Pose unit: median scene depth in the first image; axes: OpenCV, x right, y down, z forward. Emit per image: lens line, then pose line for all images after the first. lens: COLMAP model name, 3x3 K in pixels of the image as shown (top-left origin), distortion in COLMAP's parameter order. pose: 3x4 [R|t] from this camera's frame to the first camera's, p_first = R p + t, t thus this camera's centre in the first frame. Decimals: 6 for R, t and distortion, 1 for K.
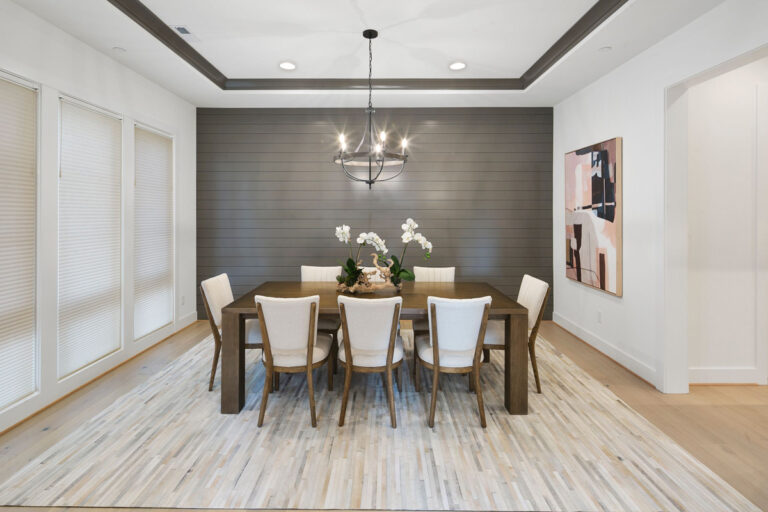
lens RADIAL K [[376.2, 0, 382.3], [0, 376.2, 258.8], [0, 0, 1]] dist [0.000692, 0.000147]
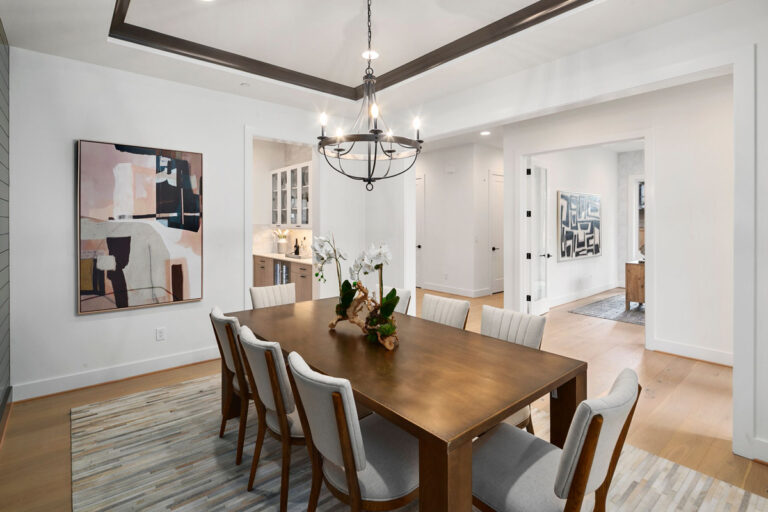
lens RADIAL K [[376.2, 0, 382.3], [0, 376.2, 258.8], [0, 0, 1]] dist [0.000692, 0.000147]
pose [[-0.645007, -0.075208, 0.760467, -0.495927], [0.091322, 0.980428, 0.174418, -0.149166], [-0.758700, 0.181948, -0.625515, 1.196978]]
